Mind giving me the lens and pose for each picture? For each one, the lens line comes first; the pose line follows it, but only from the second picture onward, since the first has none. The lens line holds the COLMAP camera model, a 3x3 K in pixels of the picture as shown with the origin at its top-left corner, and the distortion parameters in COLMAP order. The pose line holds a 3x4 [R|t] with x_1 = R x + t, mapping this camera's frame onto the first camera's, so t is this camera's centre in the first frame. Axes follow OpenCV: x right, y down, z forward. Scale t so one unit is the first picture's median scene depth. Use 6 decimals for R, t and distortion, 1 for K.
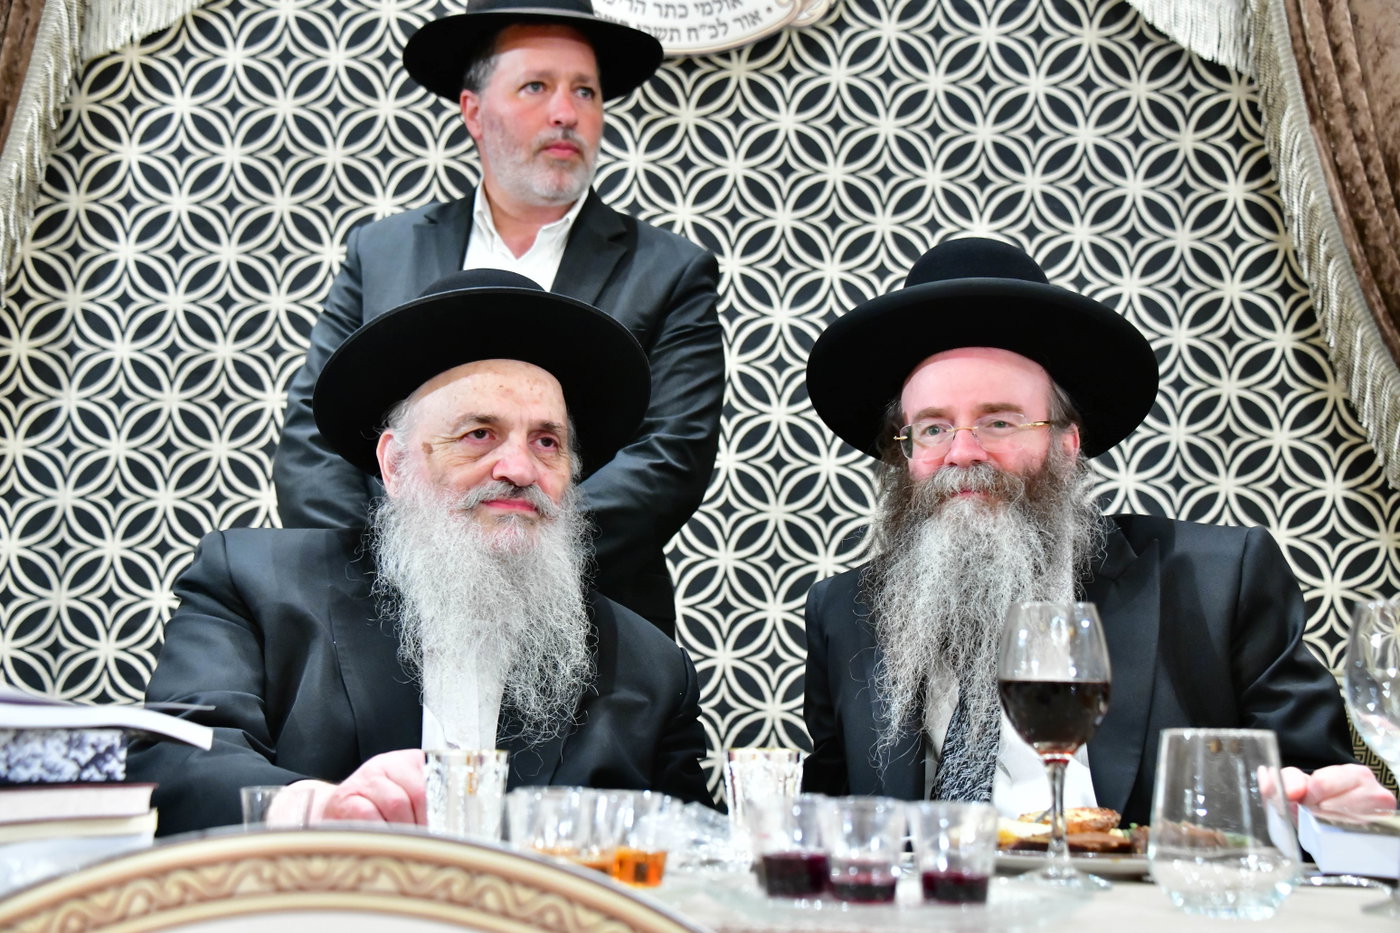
lens RADIAL K [[2071.7, 0, 700.0], [0, 2071.7, 466.5], [0, 0, 1]] dist [0.531893, -1.100948]
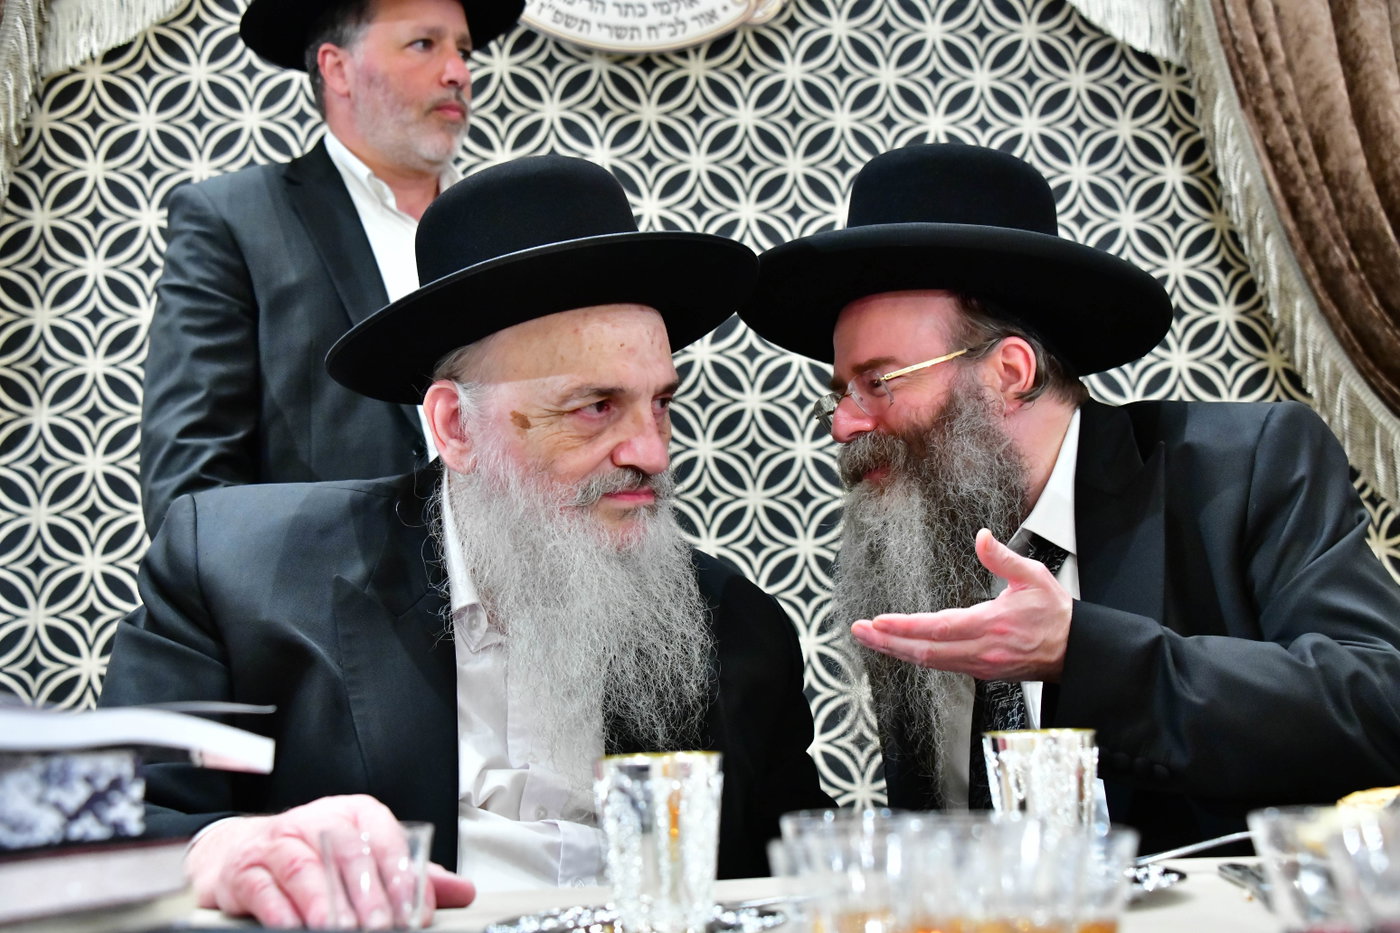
lens RADIAL K [[1697.6, 0, 700.0], [0, 1697.6, 466.5], [0, 0, 1]] dist [0.064893, 0.234778]
pose [[0.996044, -0.041890, 0.078366, -0.053792], [0.043621, 0.998837, -0.020516, 0.021657], [-0.077416, 0.023854, 0.996714, 0.186715]]
